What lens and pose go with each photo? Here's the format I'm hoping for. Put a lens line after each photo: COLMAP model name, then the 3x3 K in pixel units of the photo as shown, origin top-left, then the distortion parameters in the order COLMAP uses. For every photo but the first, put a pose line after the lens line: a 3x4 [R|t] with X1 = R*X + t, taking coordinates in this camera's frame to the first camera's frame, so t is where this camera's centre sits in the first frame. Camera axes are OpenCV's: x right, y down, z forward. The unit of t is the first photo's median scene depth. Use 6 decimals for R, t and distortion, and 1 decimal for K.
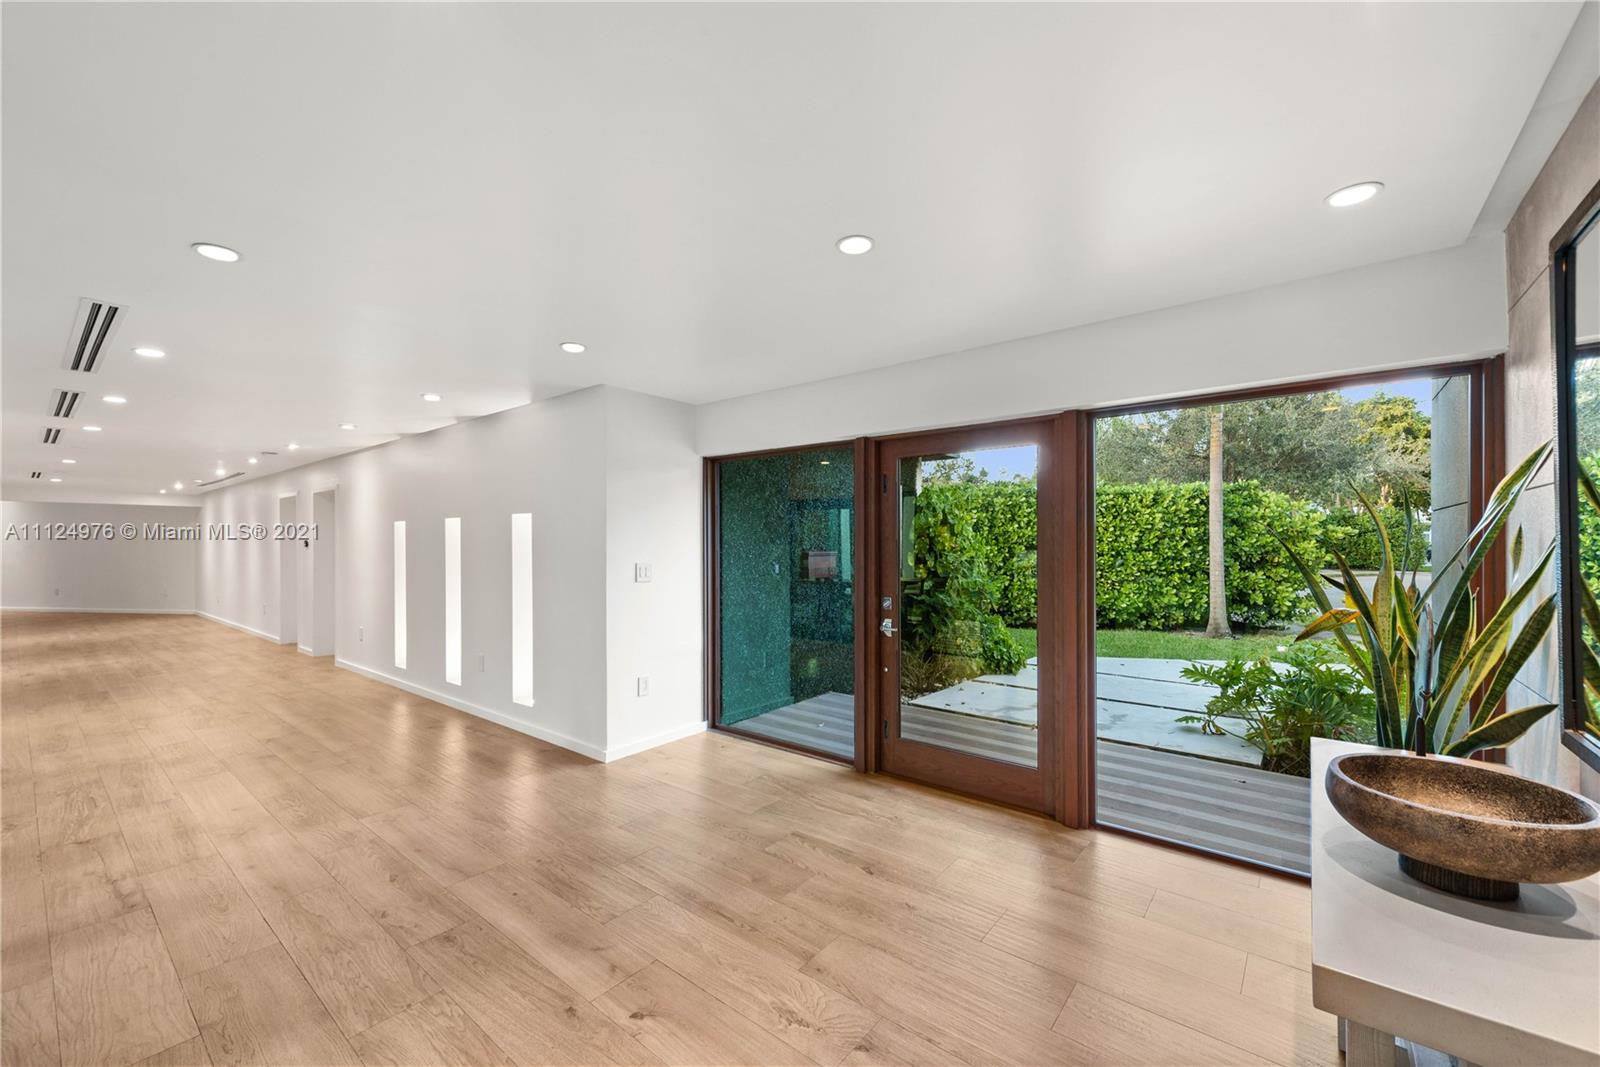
lens RADIAL K [[624.5, 0, 802.4], [0, 624.5, 543.6], [0, 0, 1]] dist [0.005605, -0.001945]
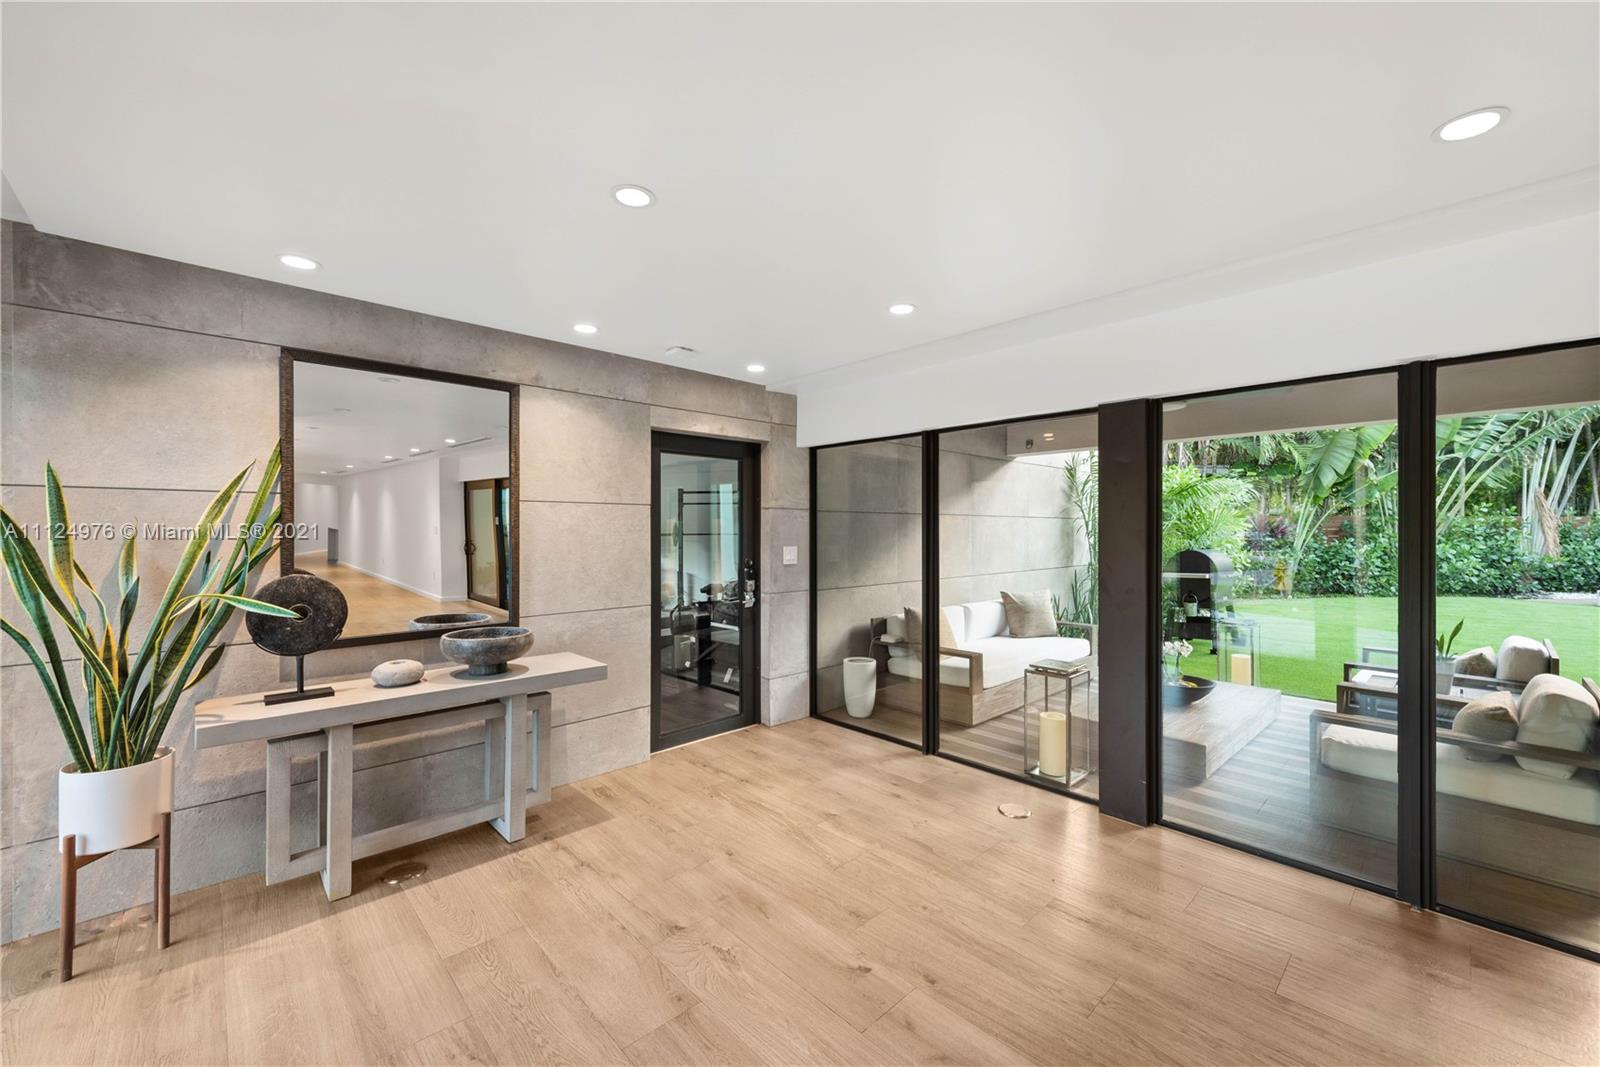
lens RADIAL K [[624.5, 0, 796.0], [0, 624.5, 528.2], [0, 0, 1]] dist [0.005605, -0.001945]
pose [[-0.987888, 0.001110, 0.155164, -0.282865], [-0.001086, 0.999900, -0.014071, 0.012289], [-0.155164, -0.014069, -0.987788, 1.876097]]
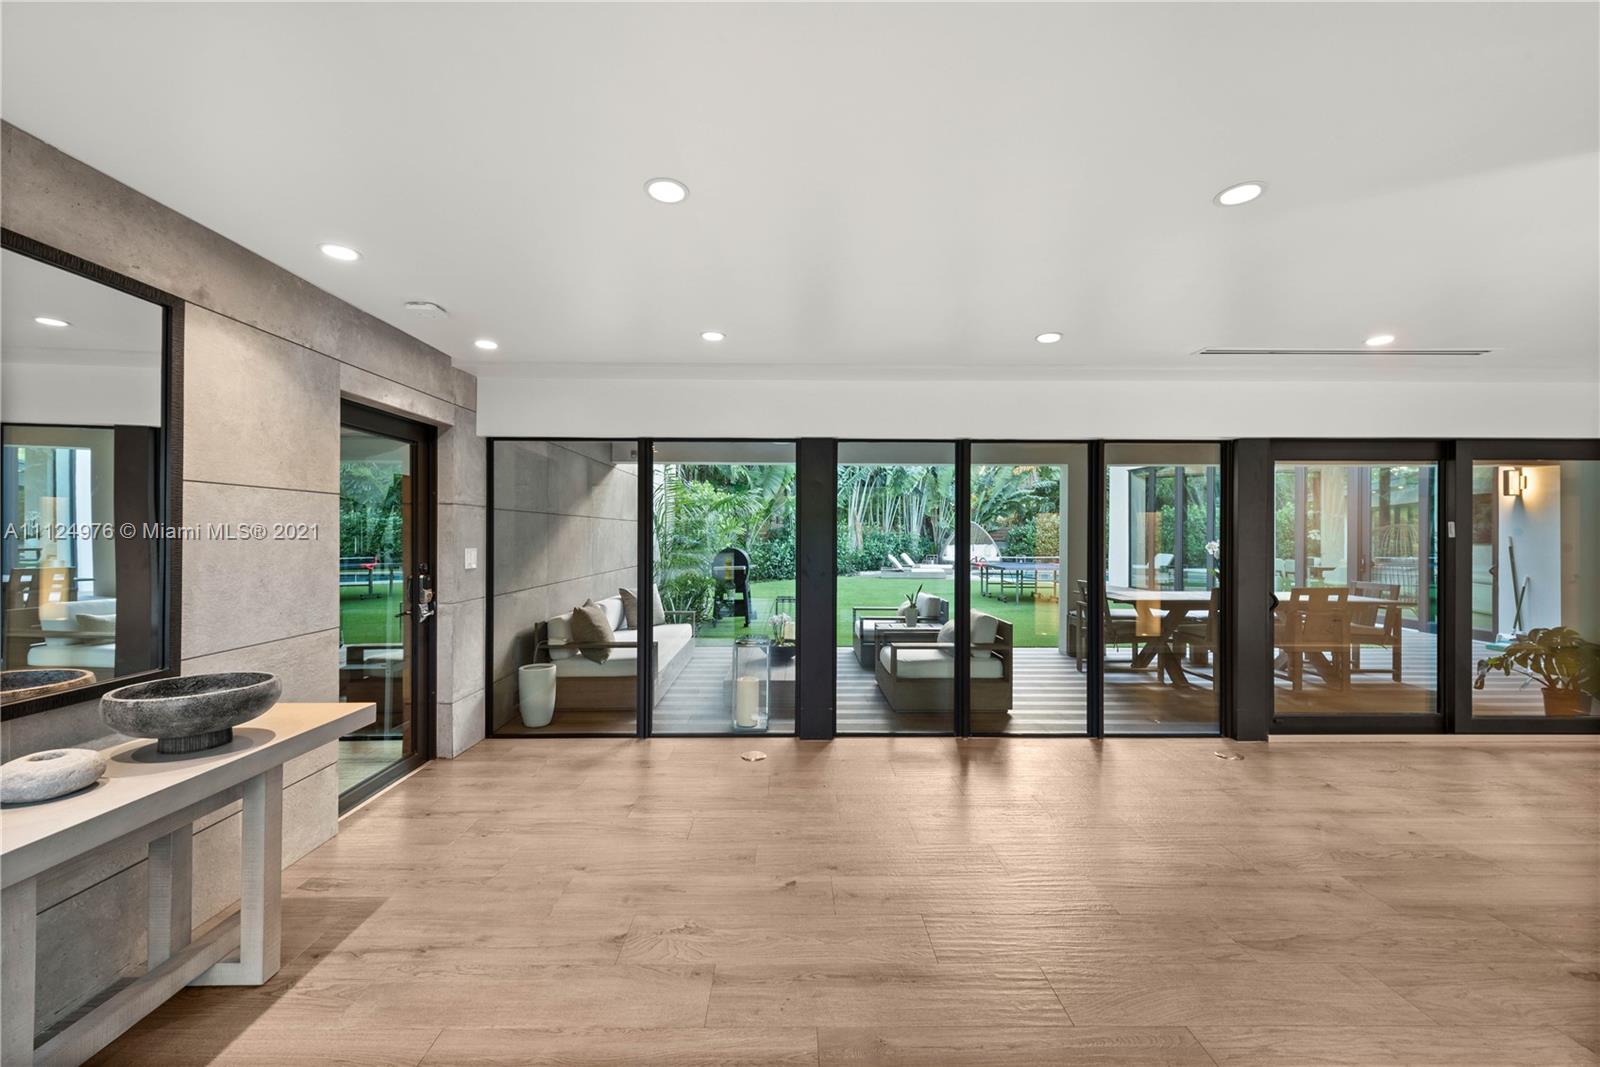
lens RADIAL K [[624.5, 0, 792.1], [0, 624.5, 535.8], [0, 0, 1]] dist [0.005605, -0.001945]
pose [[-0.781758, -0.000761, -0.623582, 0.506055], [0.003194, 0.999981, -0.005225, 0.020783], [0.623574, -0.006076, -0.781741, 1.835907]]
